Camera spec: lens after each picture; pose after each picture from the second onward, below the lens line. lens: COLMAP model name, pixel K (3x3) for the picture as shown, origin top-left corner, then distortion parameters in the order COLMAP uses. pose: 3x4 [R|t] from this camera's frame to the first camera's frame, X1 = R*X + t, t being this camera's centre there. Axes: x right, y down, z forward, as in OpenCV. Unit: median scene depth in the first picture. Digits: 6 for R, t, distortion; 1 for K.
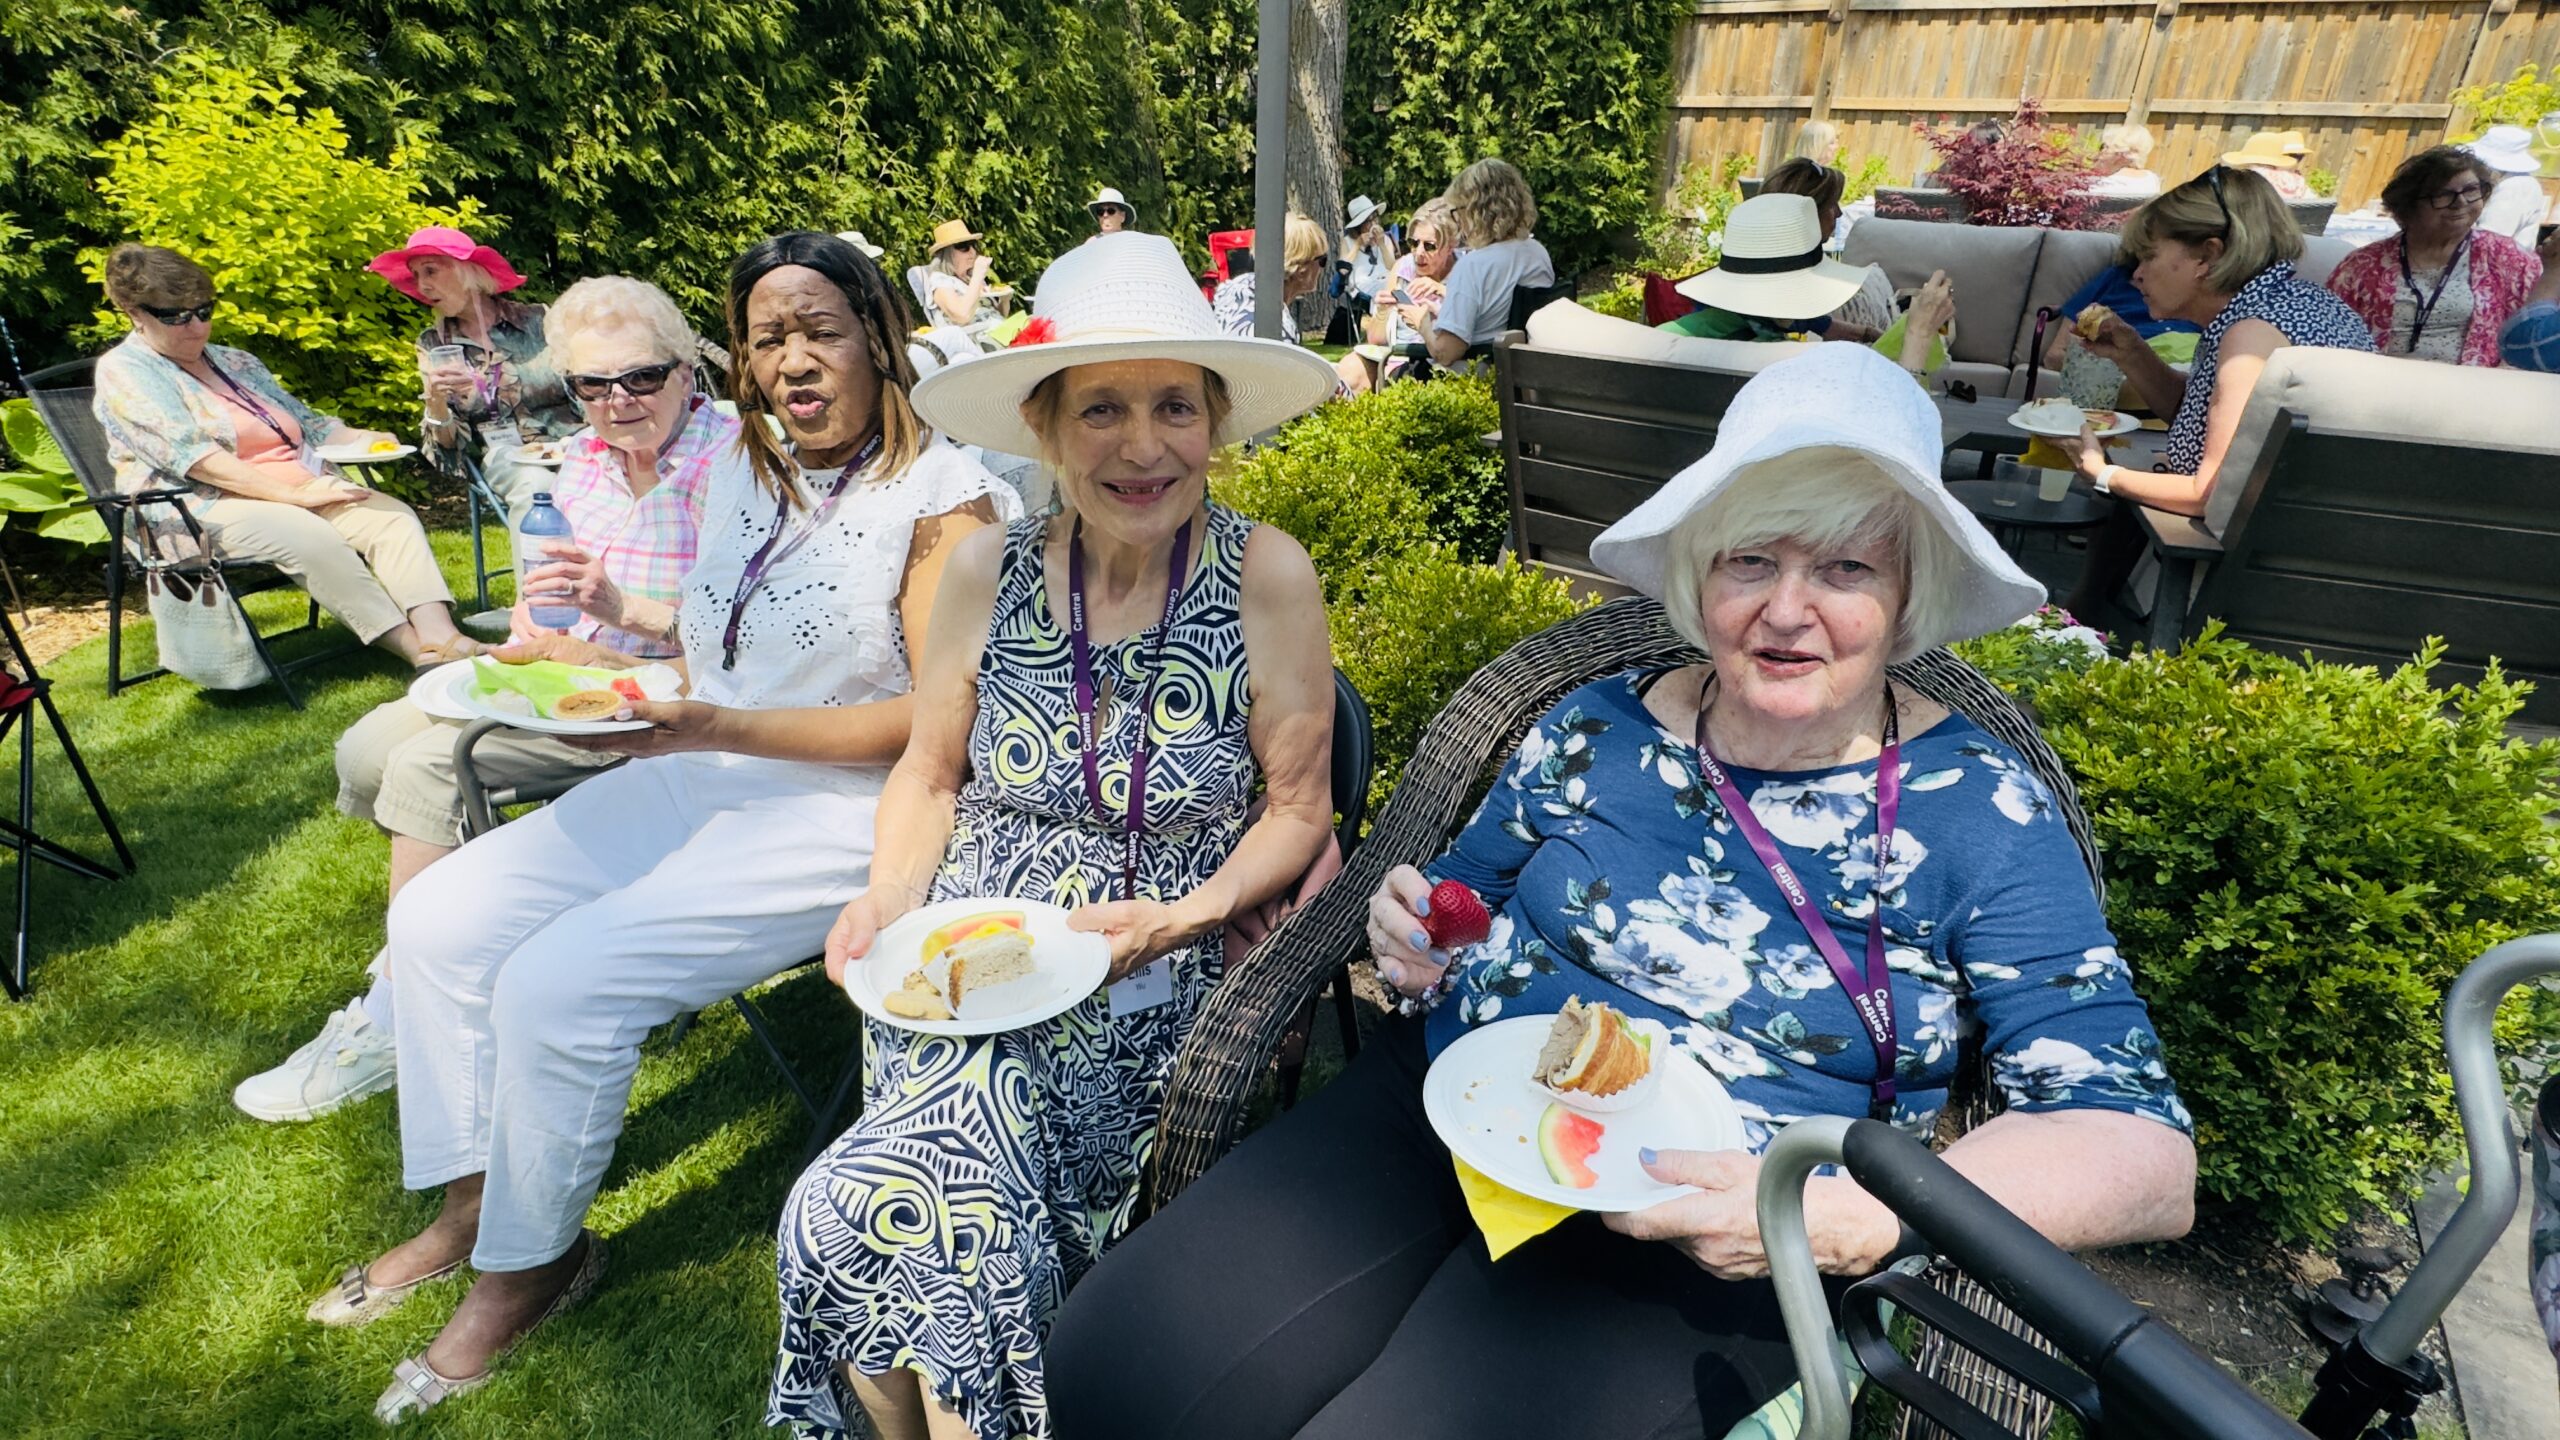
lens RADIAL K [[1248.1, 0, 1278.5], [0, 1248.1, 690.1], [0, 0, 1]] dist [0.003229, -0.008184]
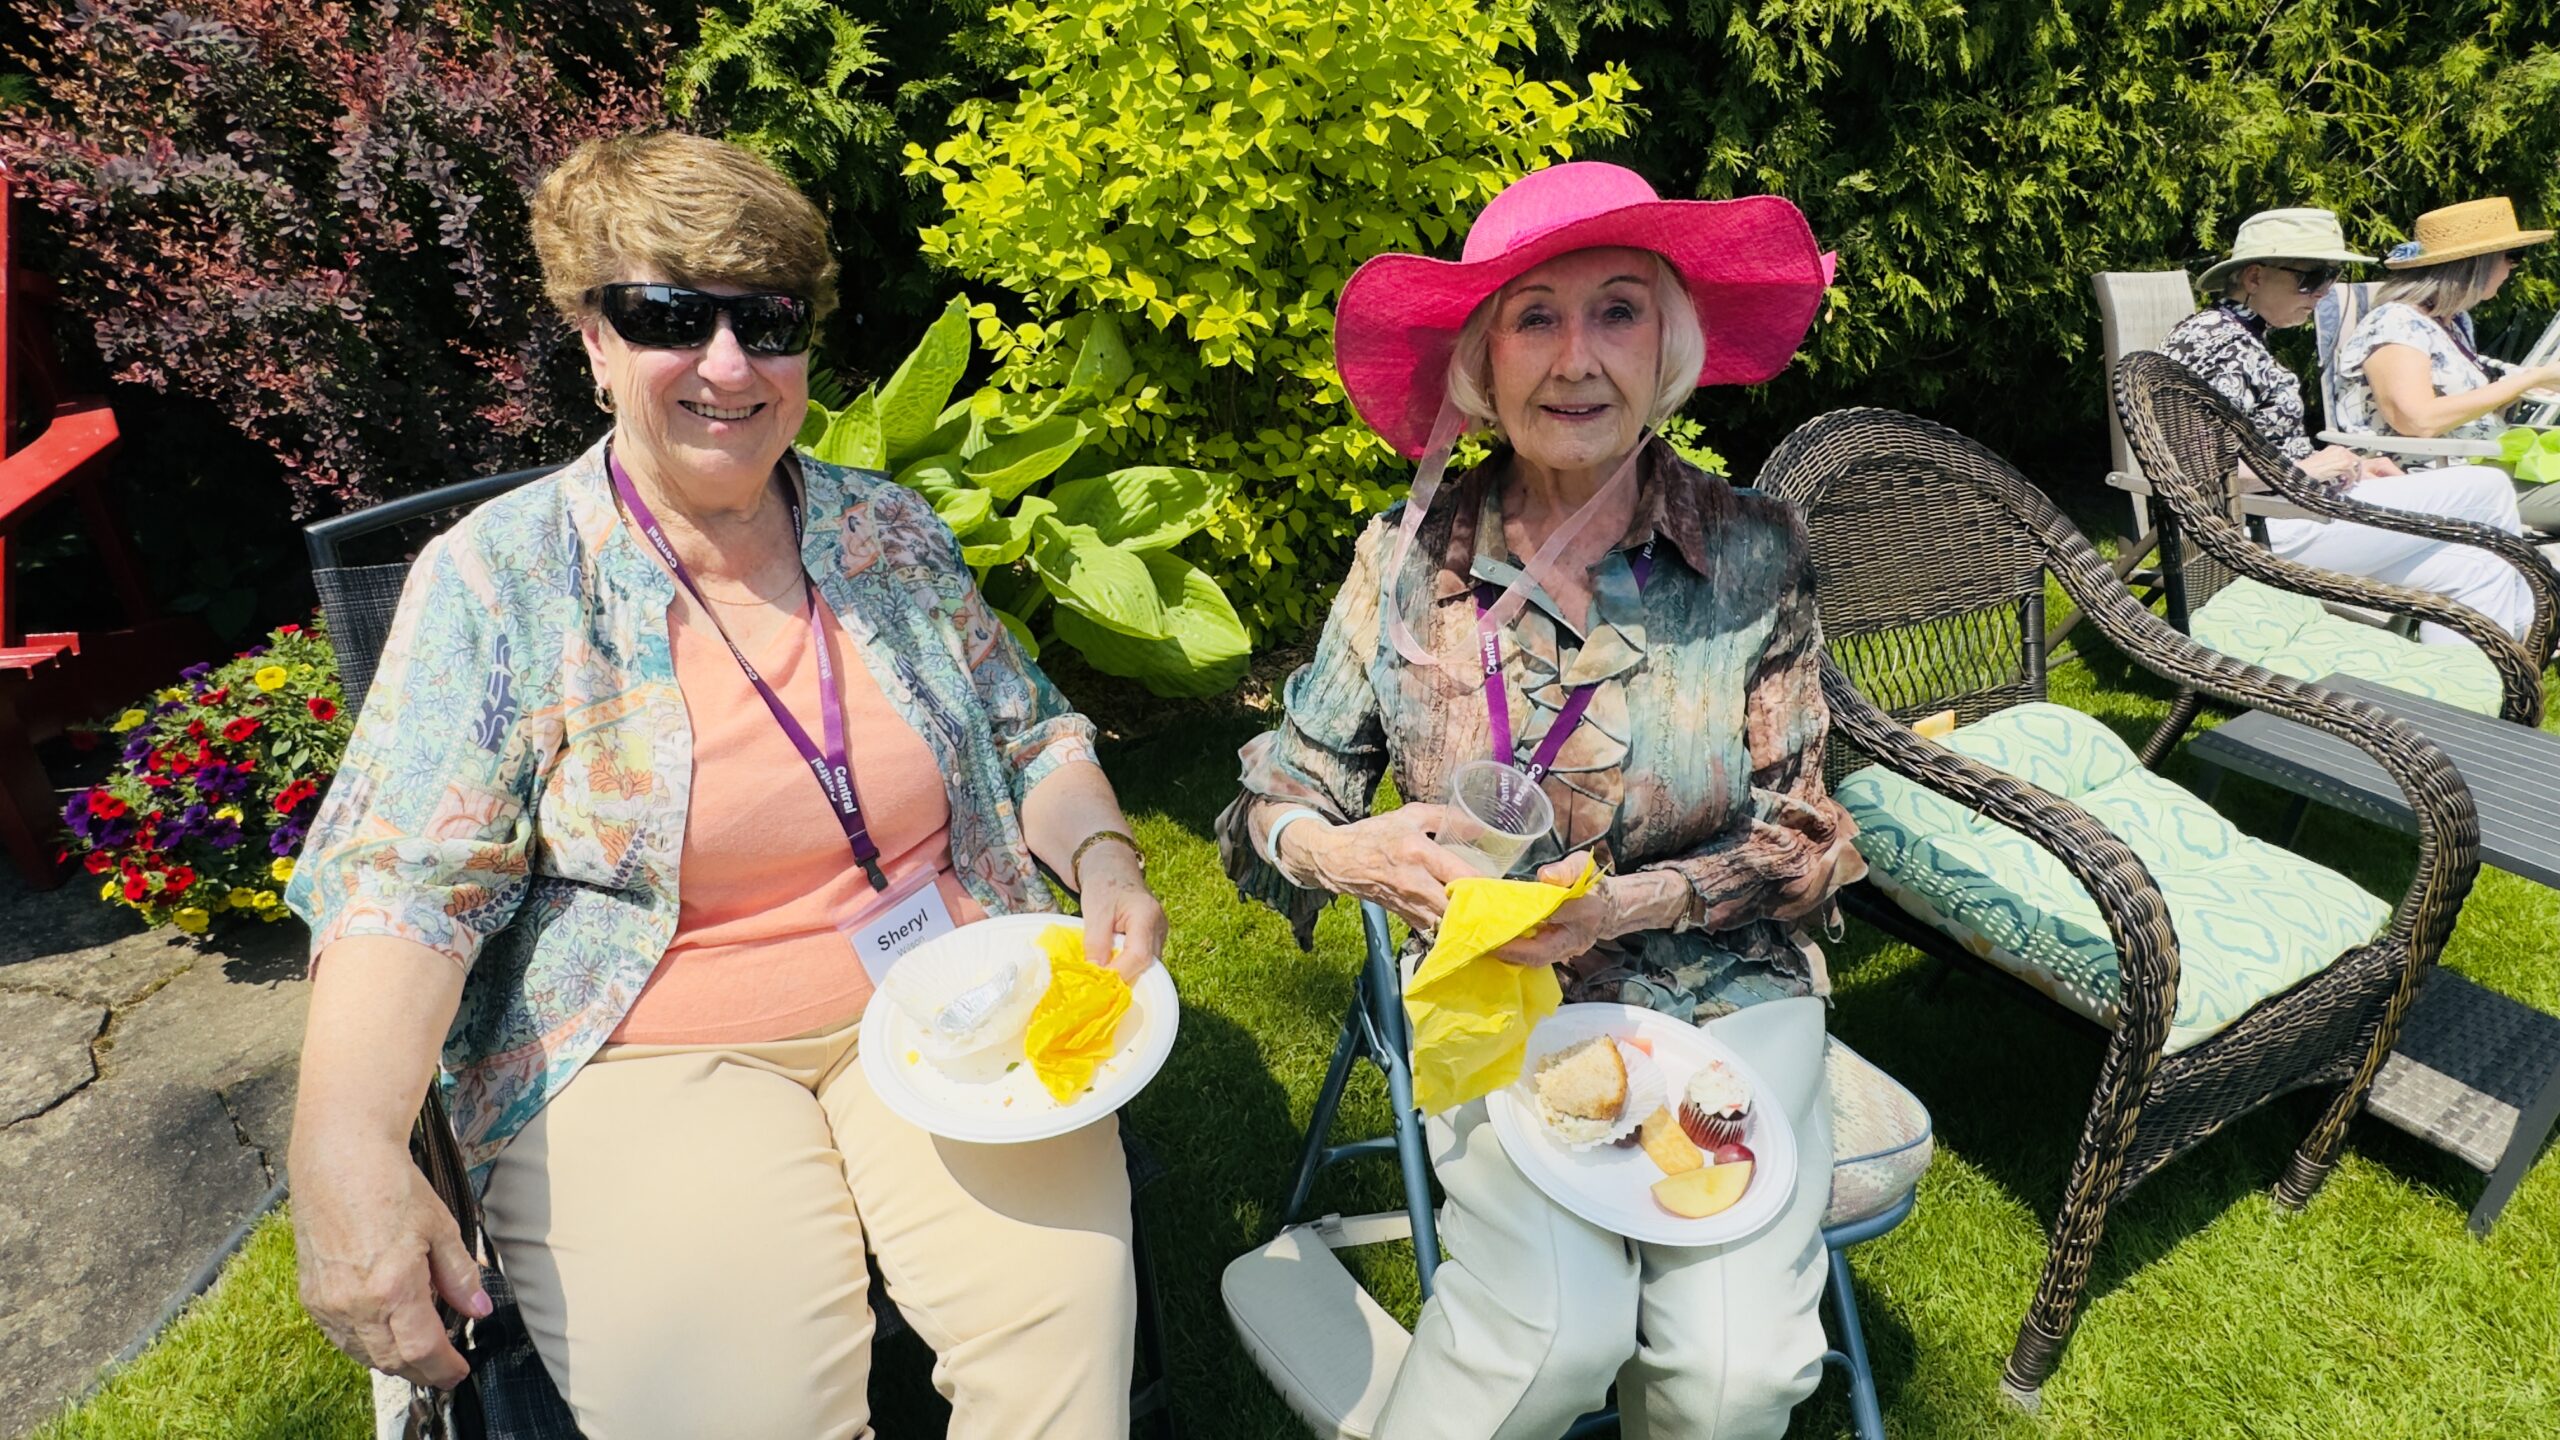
lens RADIAL K [[1248.1, 0, 1278.5], [0, 1248.1, 690.1], [0, 0, 1]] dist [0.003229, -0.008184]
pose [[0.740567, 0.360603, -0.567033, -0.292572], [-0.316942, 0.931506, 0.178451, -0.165732], [0.592544, 0.047561, 0.804132, 0.421440]]
